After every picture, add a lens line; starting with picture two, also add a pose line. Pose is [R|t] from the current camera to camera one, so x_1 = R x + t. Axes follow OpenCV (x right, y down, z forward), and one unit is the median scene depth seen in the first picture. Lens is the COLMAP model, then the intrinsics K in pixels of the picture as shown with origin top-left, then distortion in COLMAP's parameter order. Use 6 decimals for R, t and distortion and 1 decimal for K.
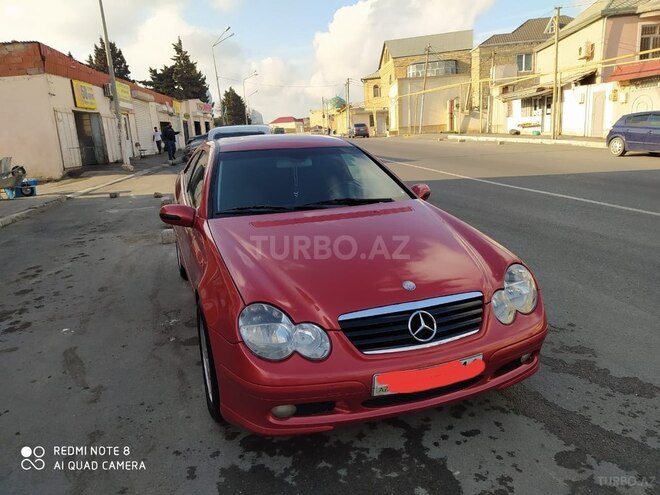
lens RADIAL K [[496.4, 0, 334.8], [0, 496.4, 252.5], [0, 0, 1]] dist [0.074462, -0.088058]
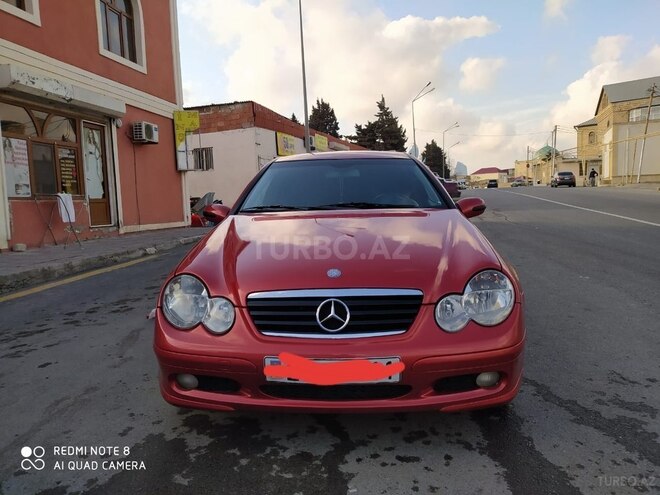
lens RADIAL K [[496.4, 0, 331.2], [0, 496.4, 245.4], [0, 0, 1]] dist [0.074462, -0.088058]
pose [[0.920036, 0.059575, -0.387278, 0.087510], [-0.103075, 0.990361, -0.092523, 0.017781], [0.378033, 0.125044, 0.917309, 0.024071]]
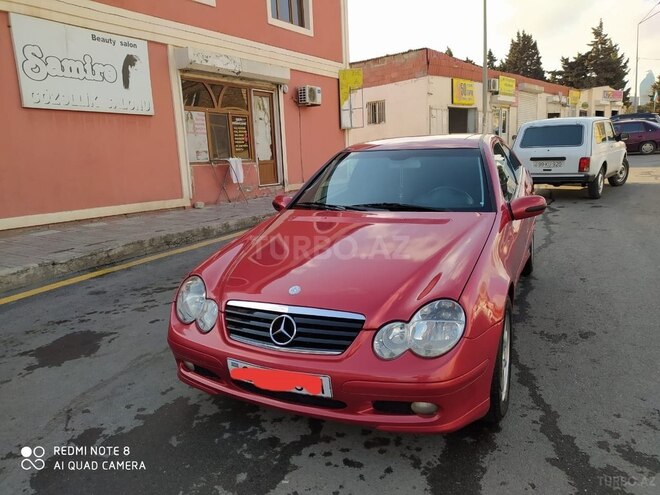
lens RADIAL K [[496.4, 0, 331.6], [0, 496.4, 250.7], [0, 0, 1]] dist [0.074462, -0.088058]
pose [[0.709621, 0.160825, -0.685983, 0.155741], [-0.151756, 0.985637, 0.074092, -0.017583], [0.688046, 0.051525, 0.723835, 0.053284]]
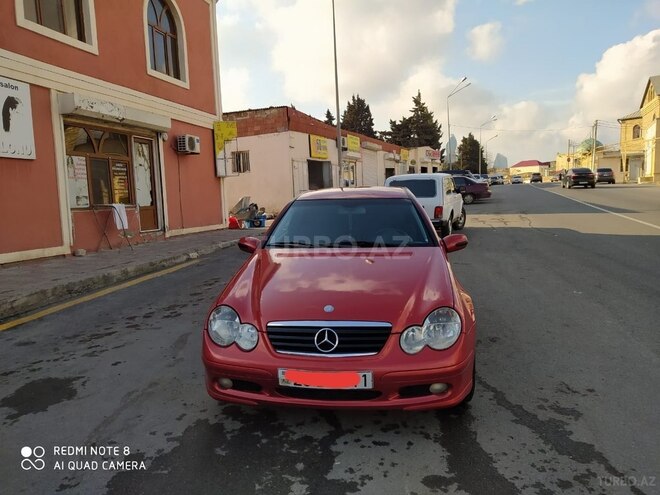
lens RADIAL K [[496.4, 0, 330.3], [0, 496.4, 248.6], [0, 0, 1]] dist [0.074462, -0.088058]
pose [[0.888880, 0.077273, -0.451577, 0.126111], [-0.118177, 0.990989, -0.063042, -0.001206], [0.442636, 0.109403, 0.890002, -0.028685]]
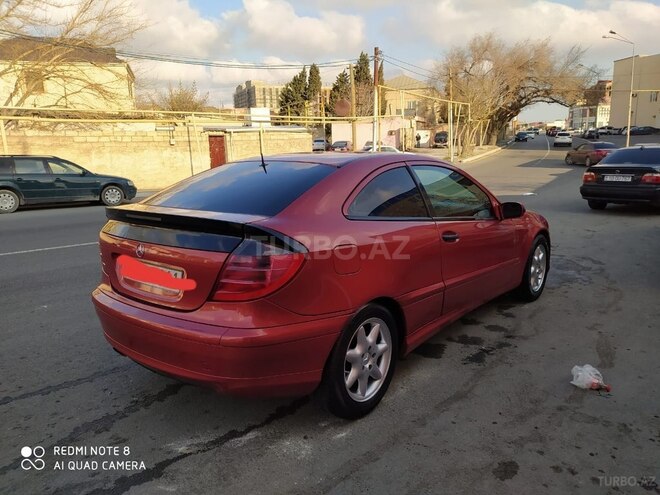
lens RADIAL K [[496.4, 0, 329.7], [0, 496.4, 228.3], [0, 0, 1]] dist [0.074462, -0.088058]
pose [[-0.504623, -0.085284, 0.859117, -0.291967], [0.236336, 0.943452, 0.232473, -0.107852], [-0.830362, 0.320352, -0.455932, 0.492446]]
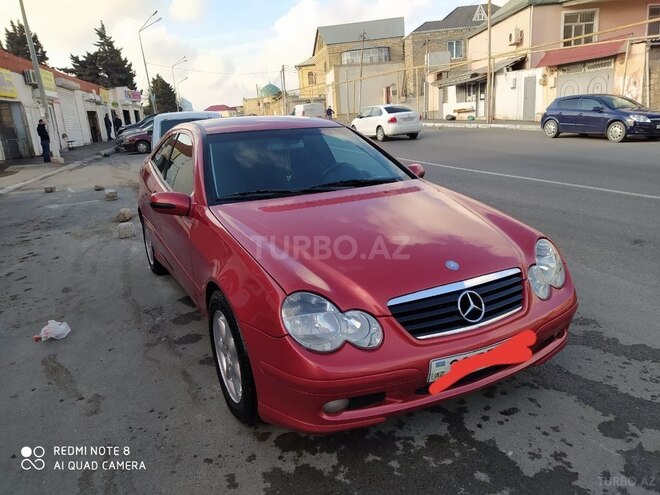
lens RADIAL K [[496.4, 0, 335.6], [0, 496.4, 248.4], [0, 0, 1]] dist [0.074462, -0.088058]
pose [[0.991518, -0.046421, 0.121398, -0.032776], [0.044630, 0.998852, 0.017430, 0.001299], [-0.122068, -0.011864, 0.992451, 0.012681]]
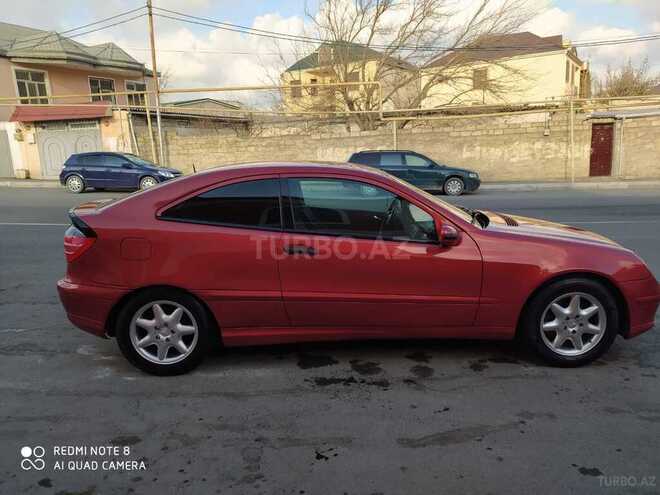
lens RADIAL K [[496.4, 0, 333.9], [0, 496.4, 243.9], [0, 0, 1]] dist [0.074462, -0.088058]
pose [[0.328409, -0.145853, 0.933207, -0.334079], [0.236372, 0.969259, 0.068305, -0.045292], [-0.914481, 0.198152, 0.352789, 0.216984]]
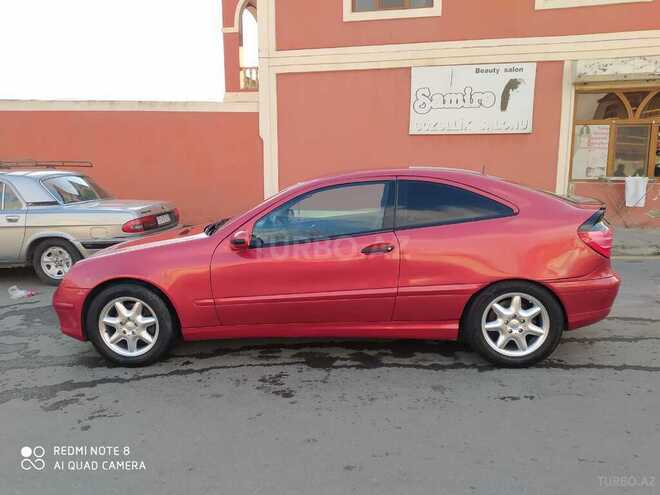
lens RADIAL K [[496.4, 0, 326.3], [0, 496.4, 245.2], [0, 0, 1]] dist [0.074462, -0.088058]
pose [[-0.433163, 0.186607, -0.881787, 0.270712], [-0.174065, 0.942596, 0.284982, -0.118145], [0.884348, 0.276931, -0.375815, 0.442433]]
